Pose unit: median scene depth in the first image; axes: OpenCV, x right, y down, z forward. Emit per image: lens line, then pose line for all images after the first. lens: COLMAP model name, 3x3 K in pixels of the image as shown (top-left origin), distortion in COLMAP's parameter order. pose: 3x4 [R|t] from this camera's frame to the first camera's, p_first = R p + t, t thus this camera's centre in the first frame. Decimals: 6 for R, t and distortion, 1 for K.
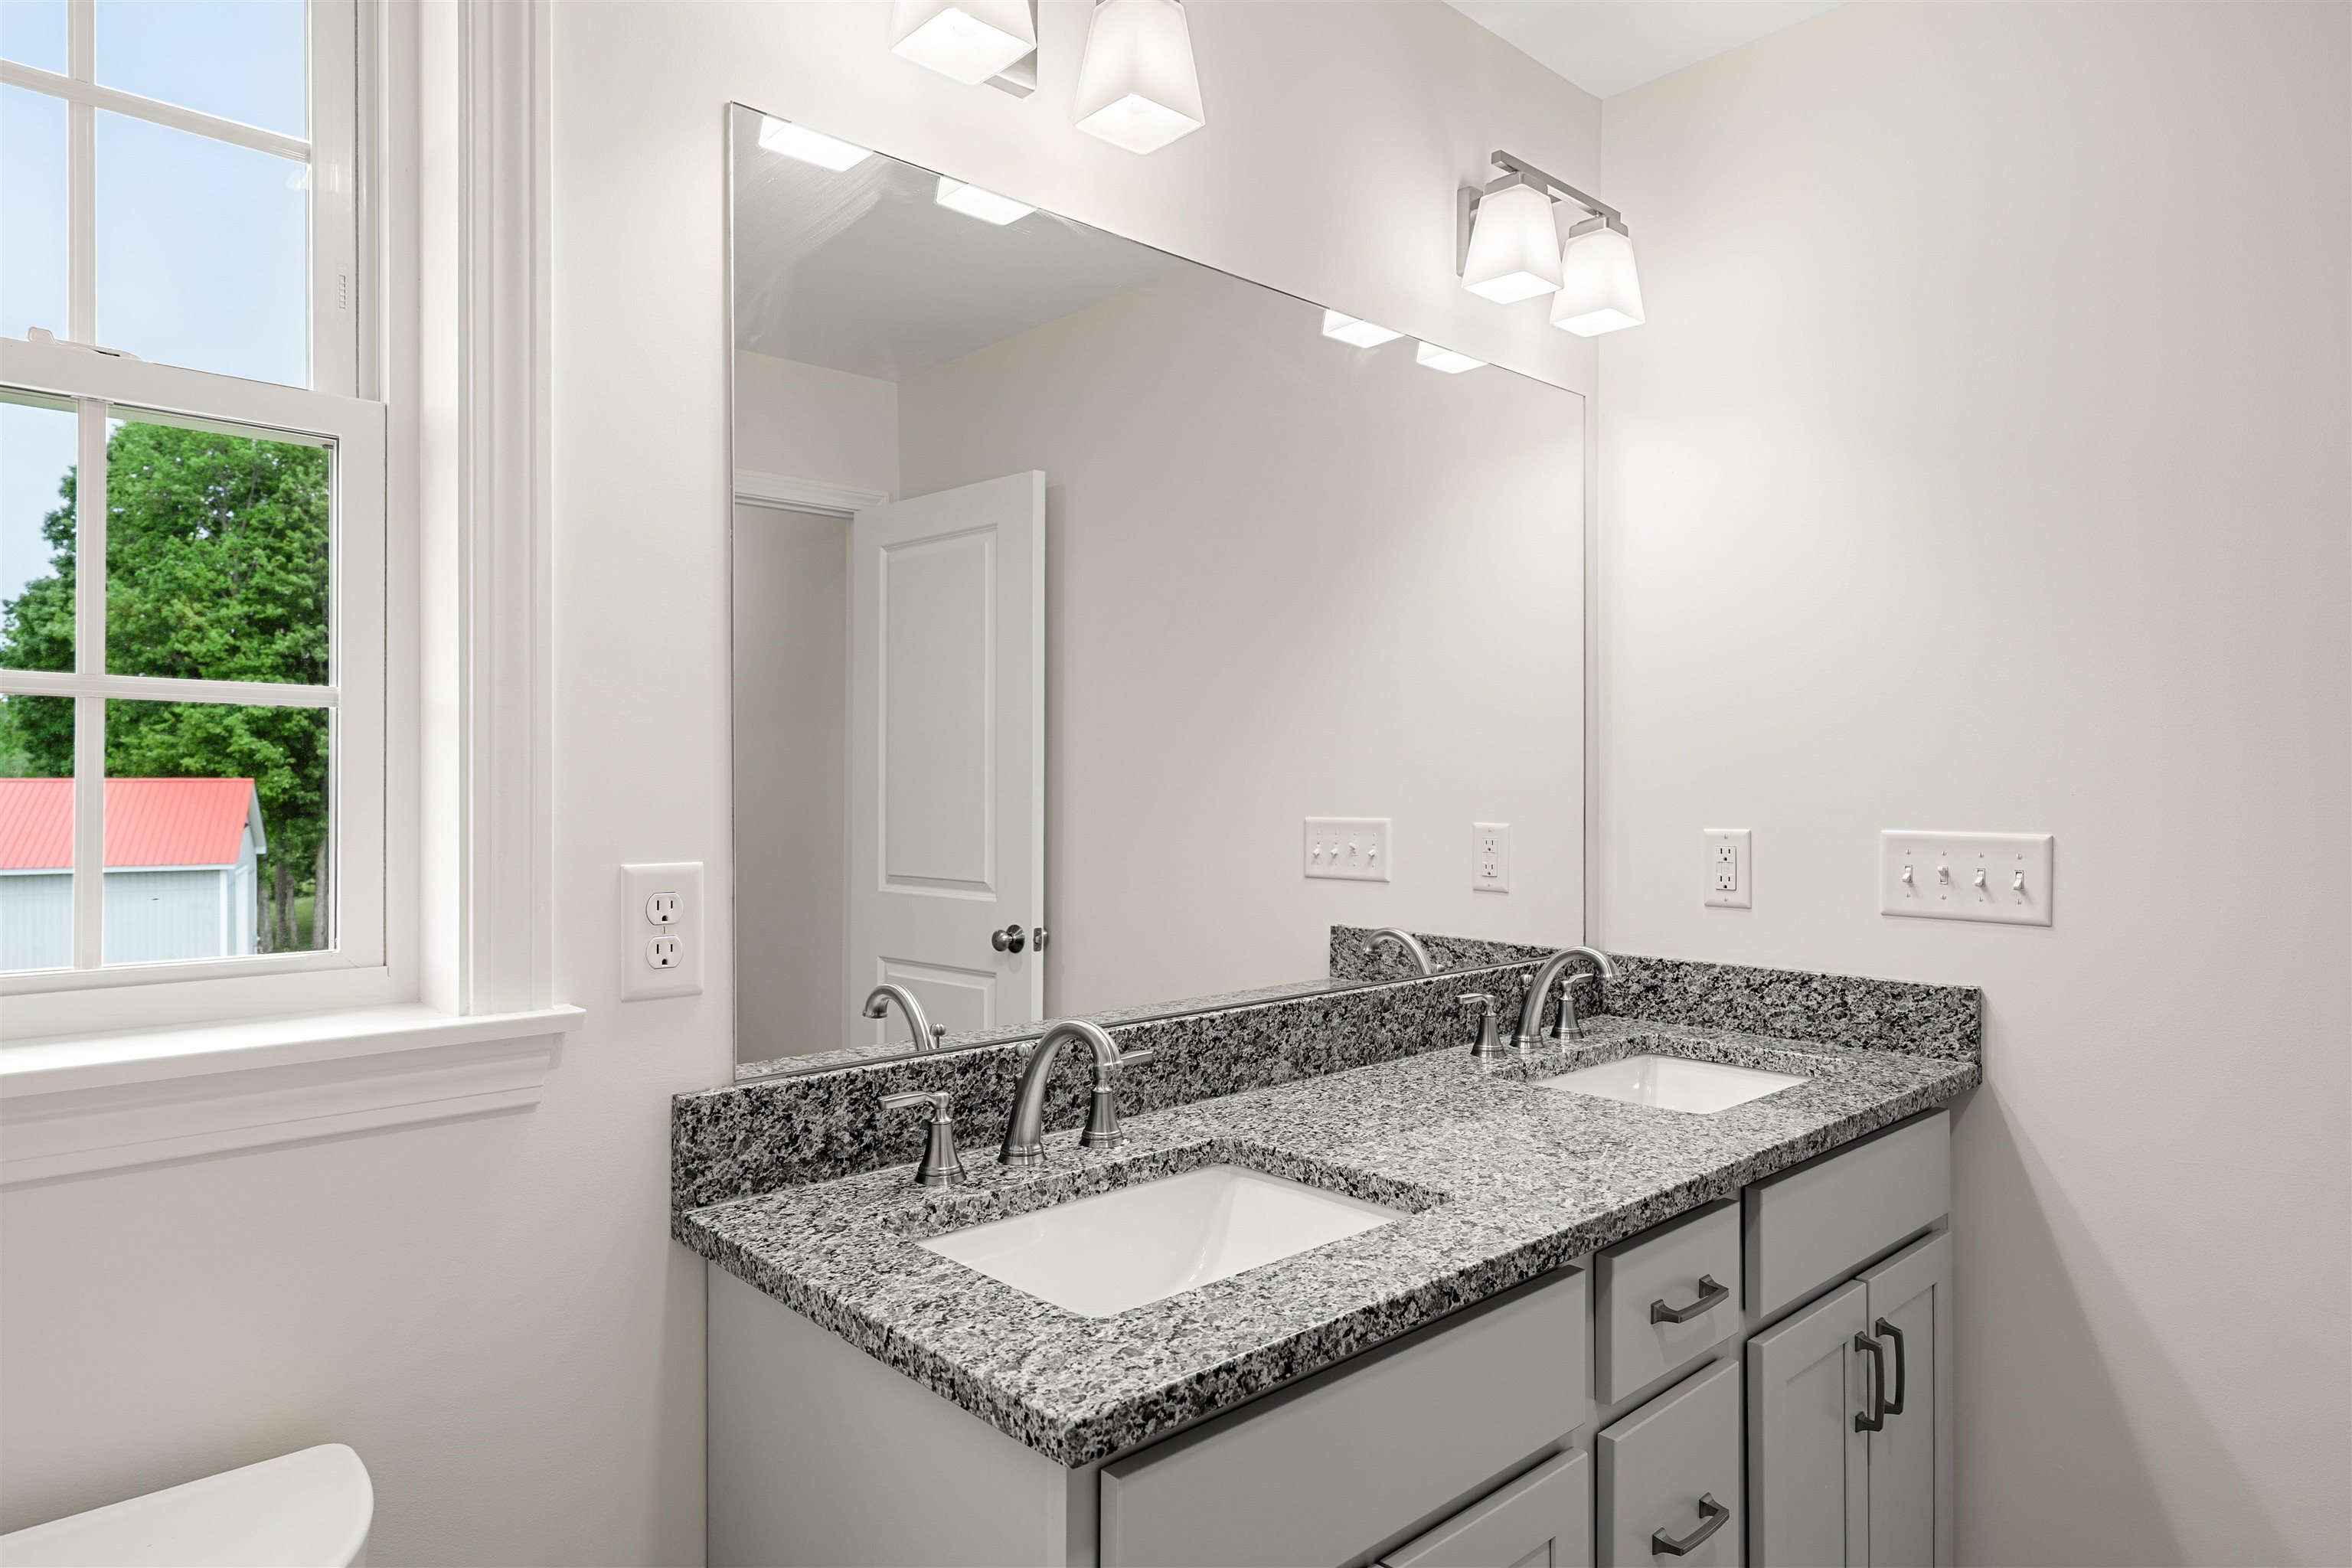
lens RADIAL K [[1450.5, 0, 1176.0], [0, 1450.5, 784.0], [0, 0, 1]] dist [-0.002062, 0.000833]
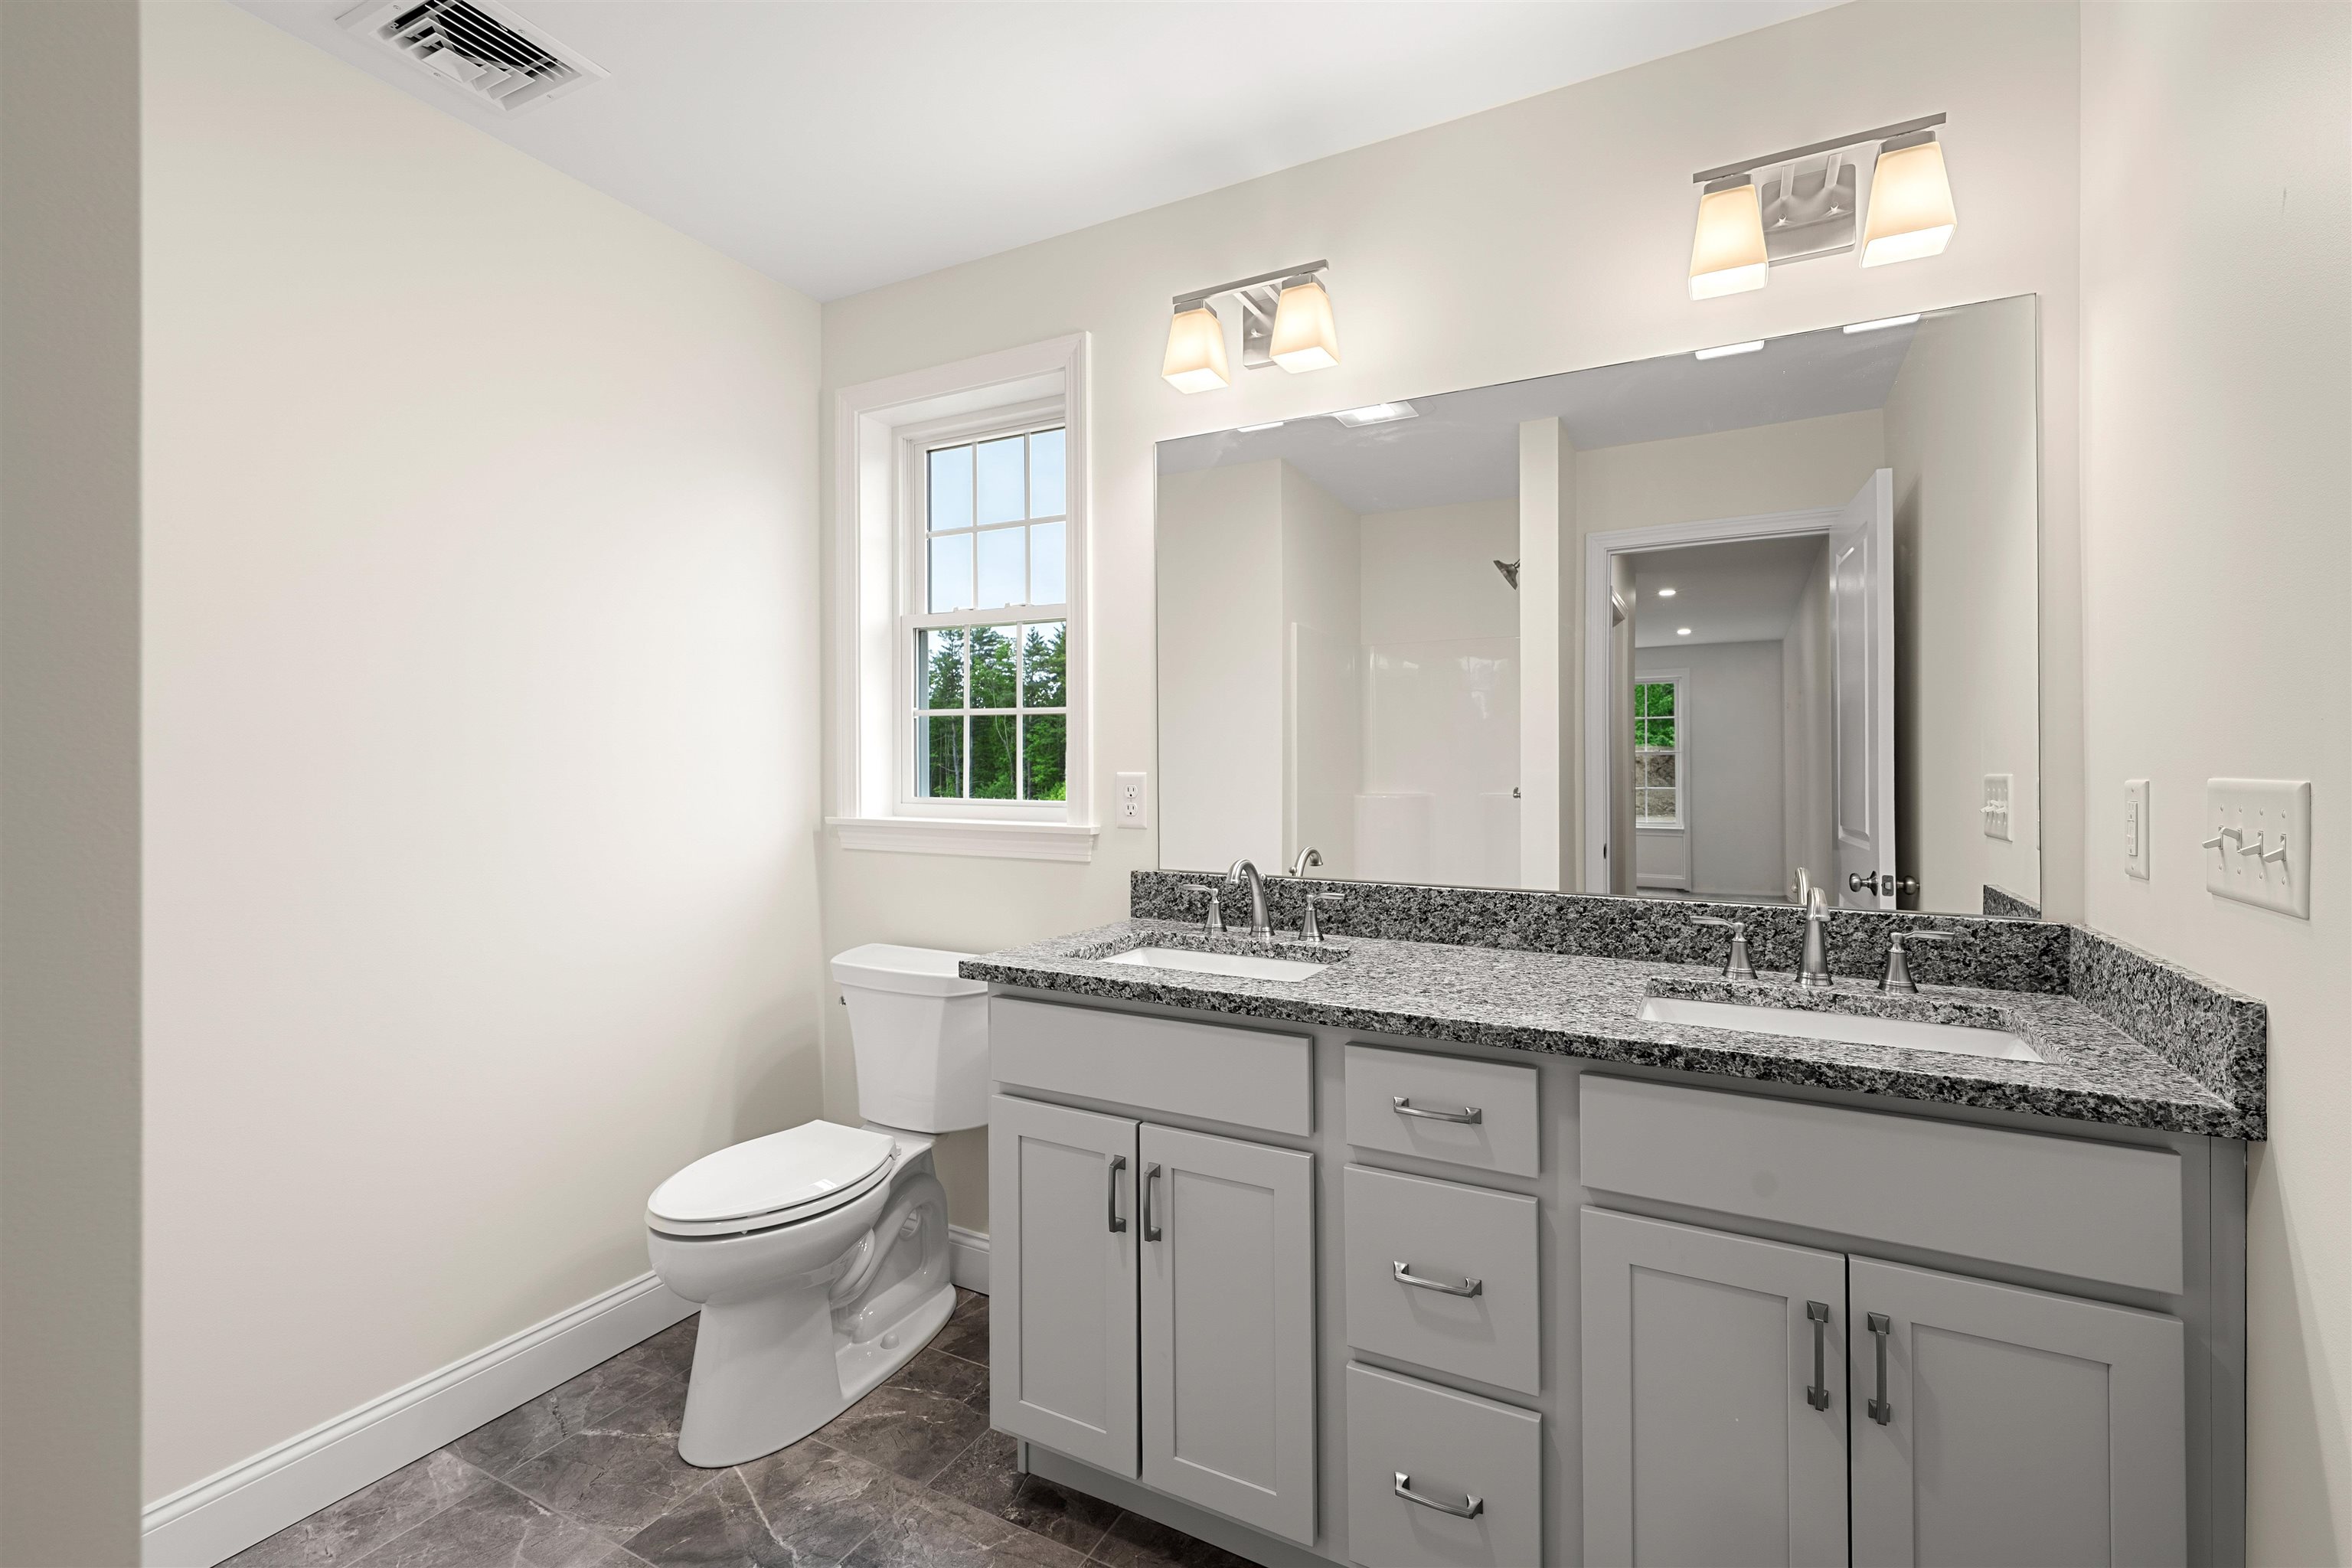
lens RADIAL K [[1119.1, 0, 1178.9], [0, 1119.1, 799.2], [0, 0, 1]] dist [-0.000476, -0.000161]
pose [[0.274325, 0.025035, -0.961311, 1.045662], [-0.005630, 0.999686, 0.024428, 0.038002], [0.961620, -0.001289, 0.274380, 0.406444]]
